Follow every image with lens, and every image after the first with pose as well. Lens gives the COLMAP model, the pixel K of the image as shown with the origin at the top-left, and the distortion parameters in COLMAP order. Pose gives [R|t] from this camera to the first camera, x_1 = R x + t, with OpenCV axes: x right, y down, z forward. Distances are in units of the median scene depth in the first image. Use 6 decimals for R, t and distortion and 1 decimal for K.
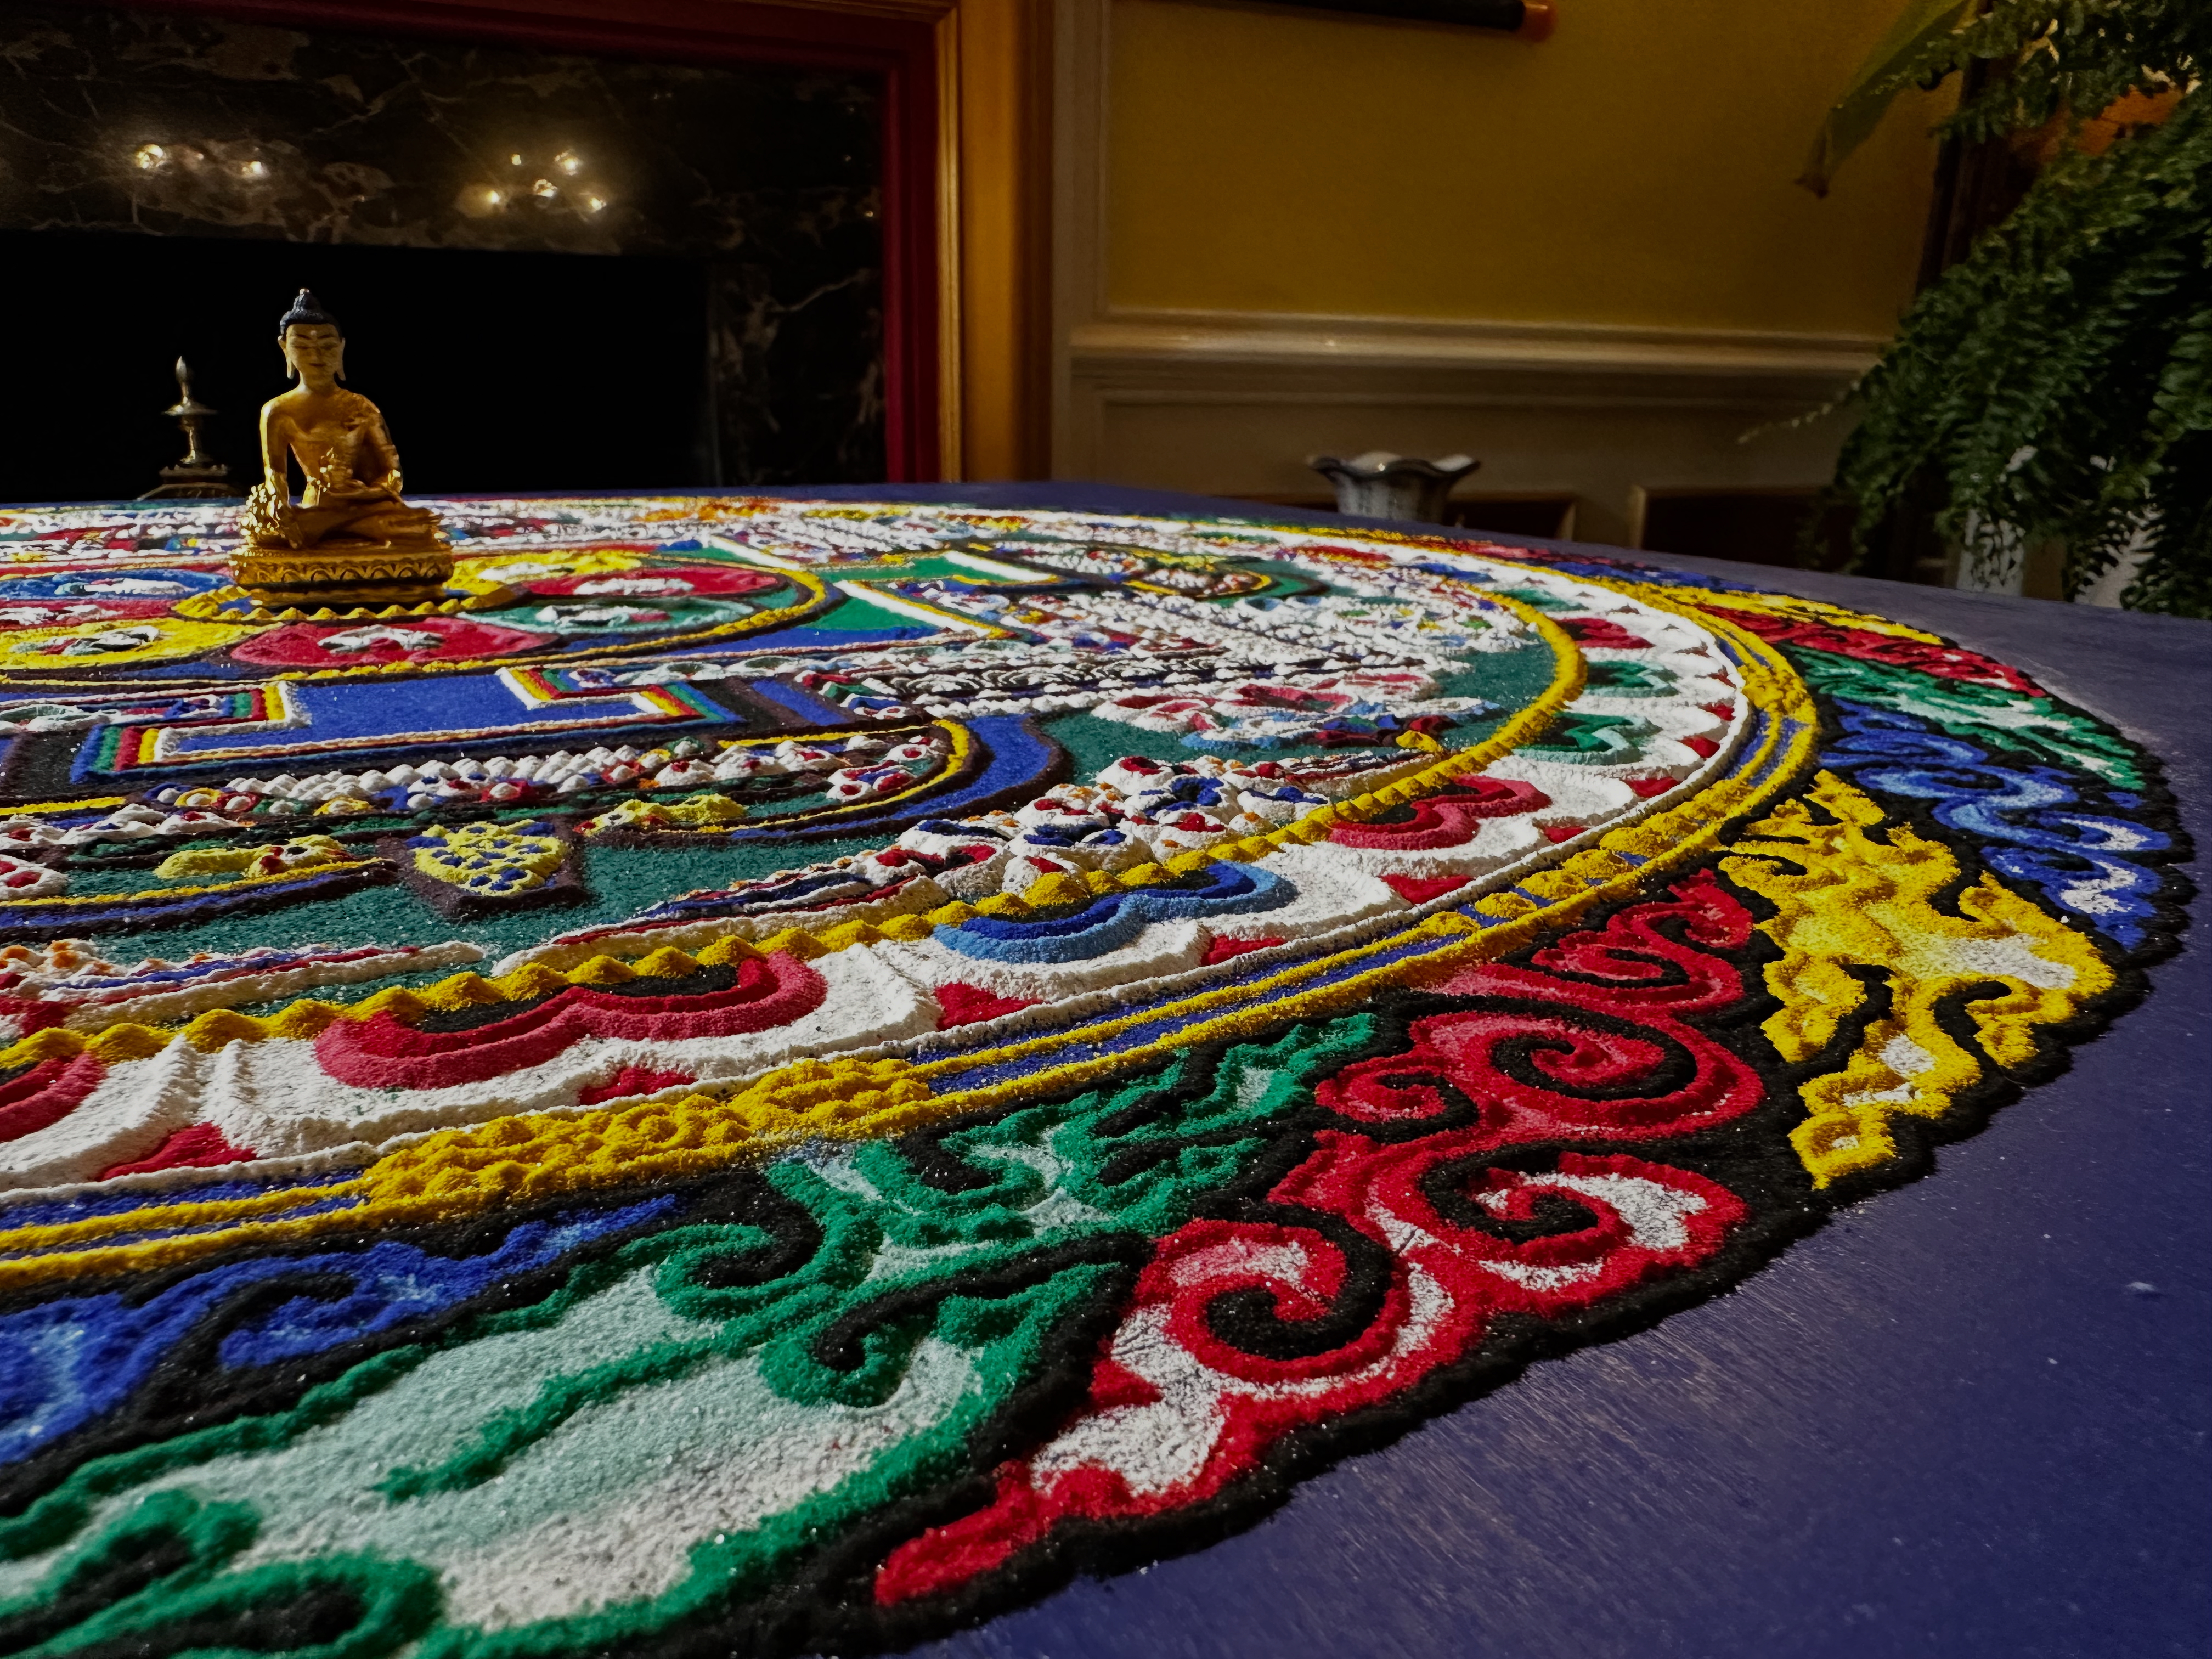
lens RADIAL K [[1634.3, 0, 1093.1], [0, 1634.3, 834.5], [0, 0, 1]] dist [-0.012150, 0.008212]
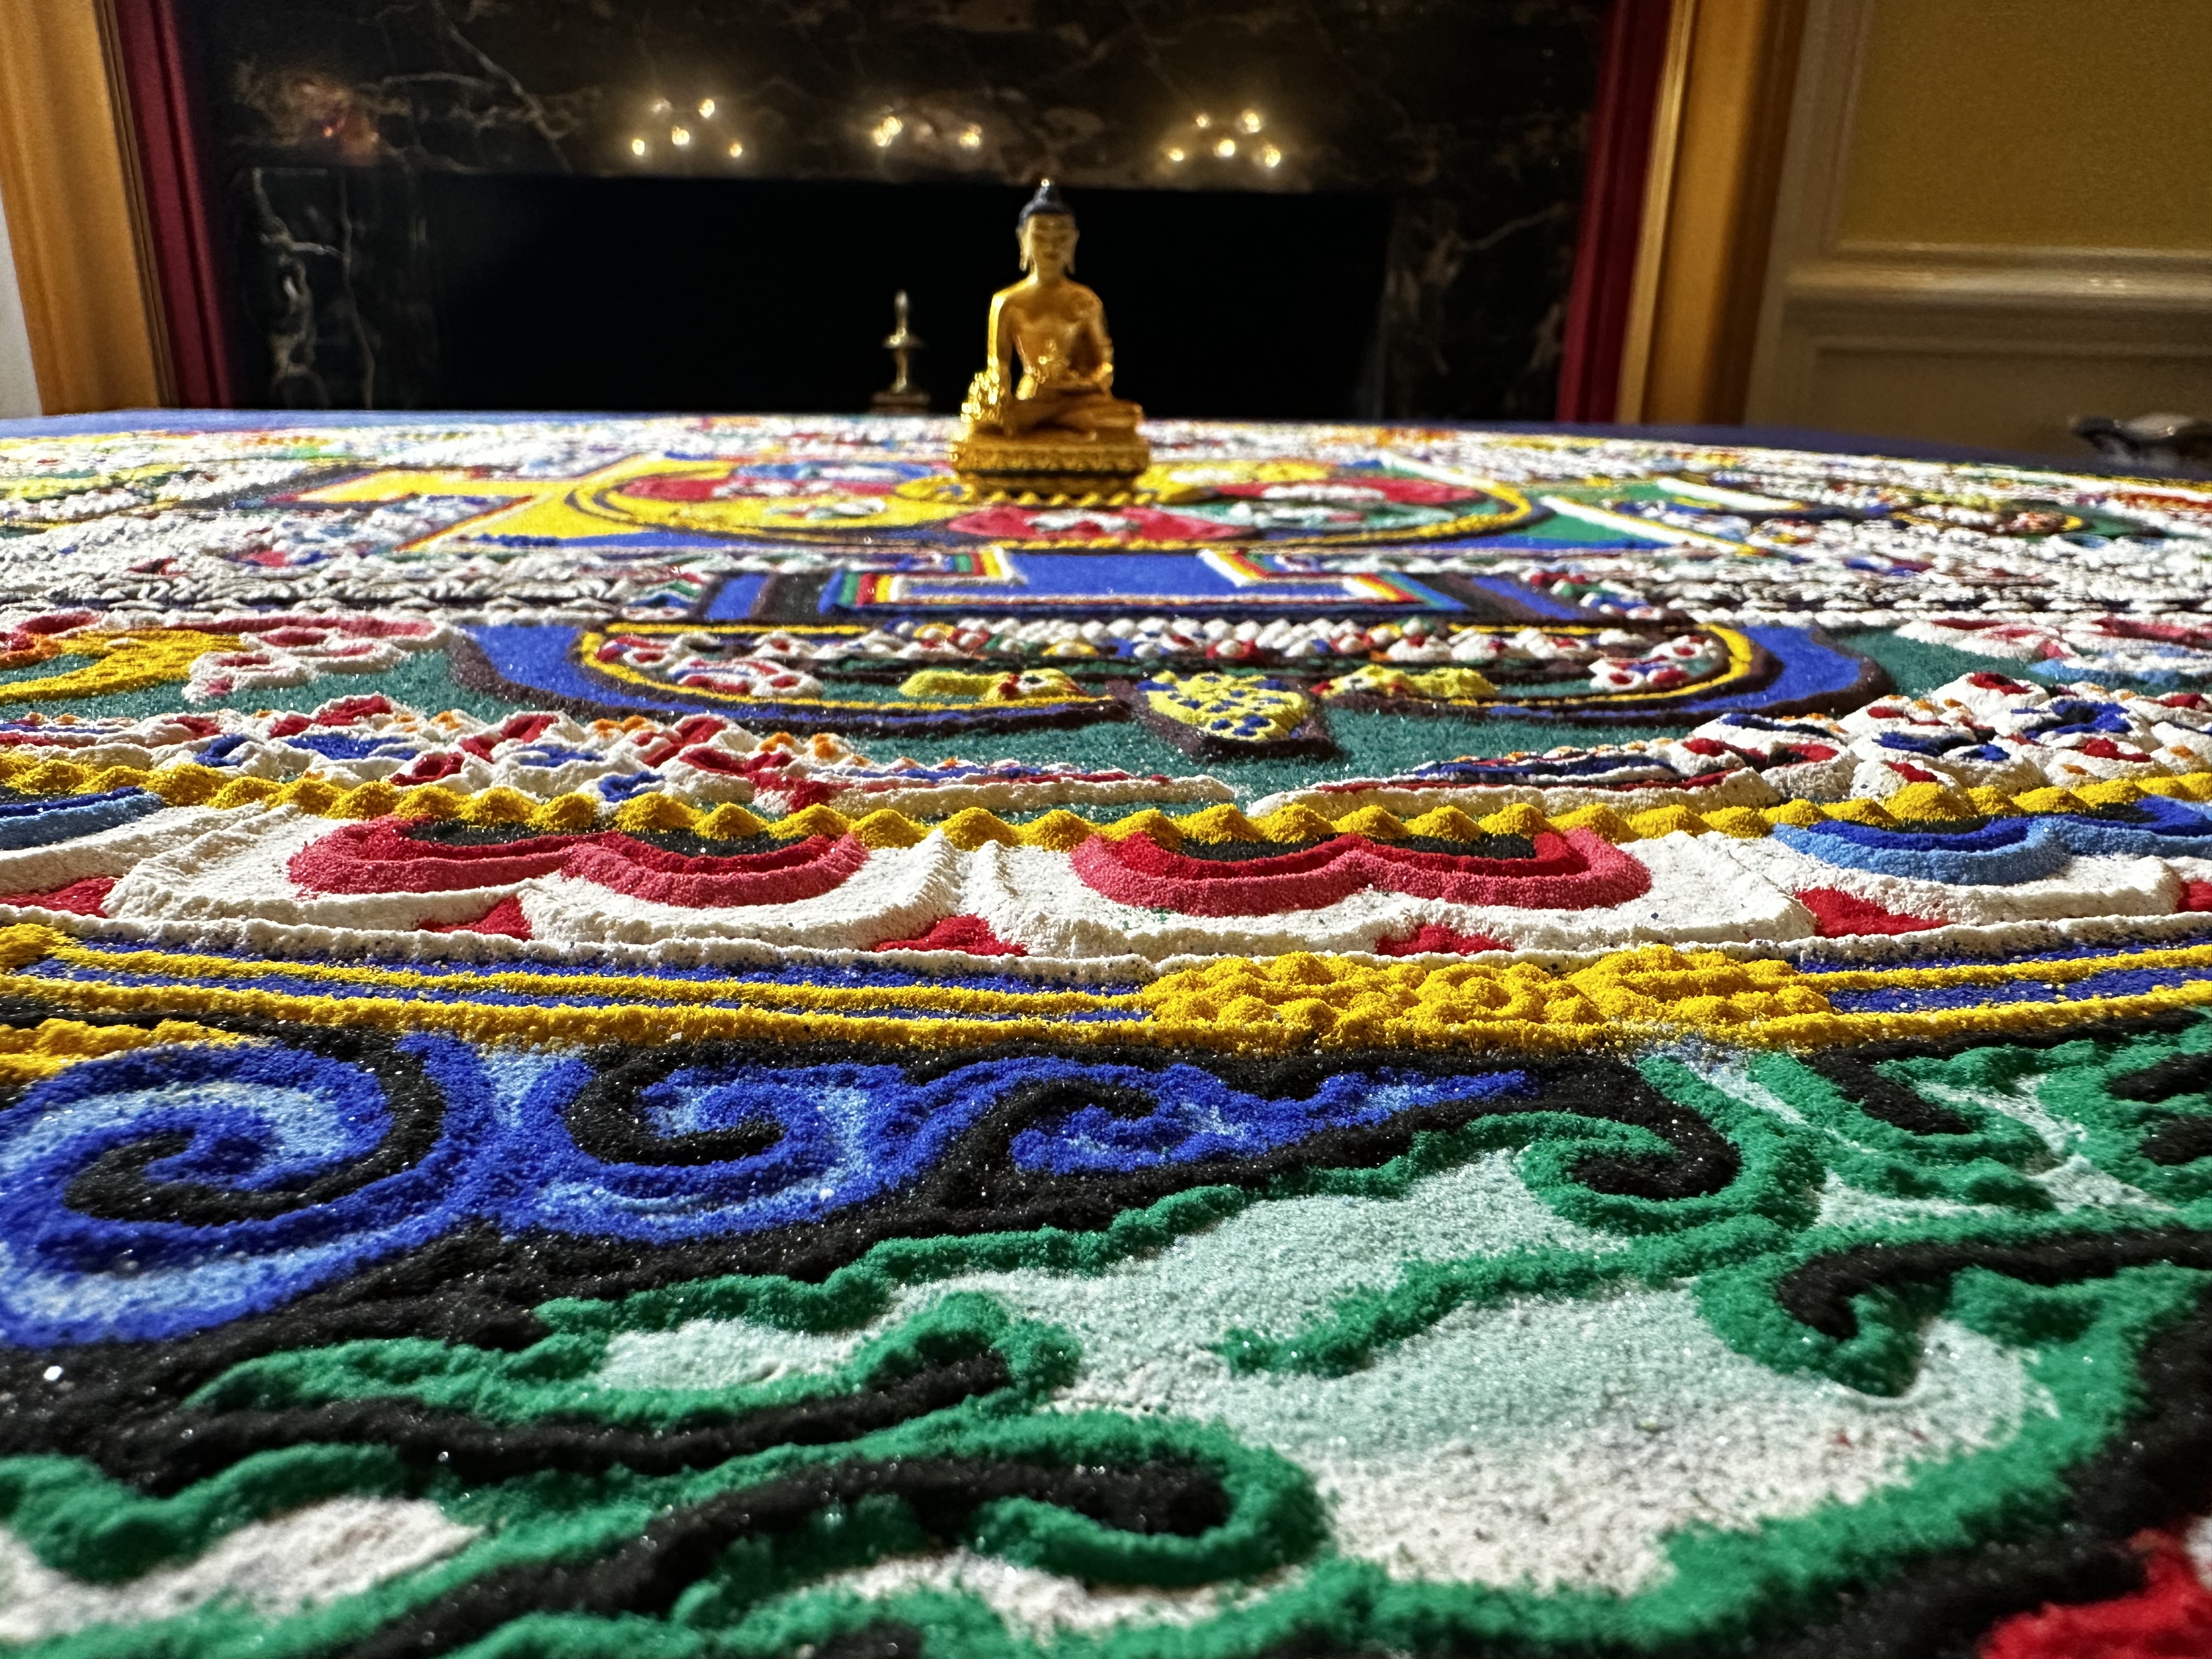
lens RADIAL K [[1634.3, 0, 1097.9], [0, 1634.3, 833.7], [0, 0, 1]] dist [-0.012150, 0.008212]
pose [[0.931031, 0.125350, -0.342737, -0.138359], [-0.118605, 0.992109, 0.040662, 0.070882], [0.345130, 0.002793, 0.938551, 0.132124]]
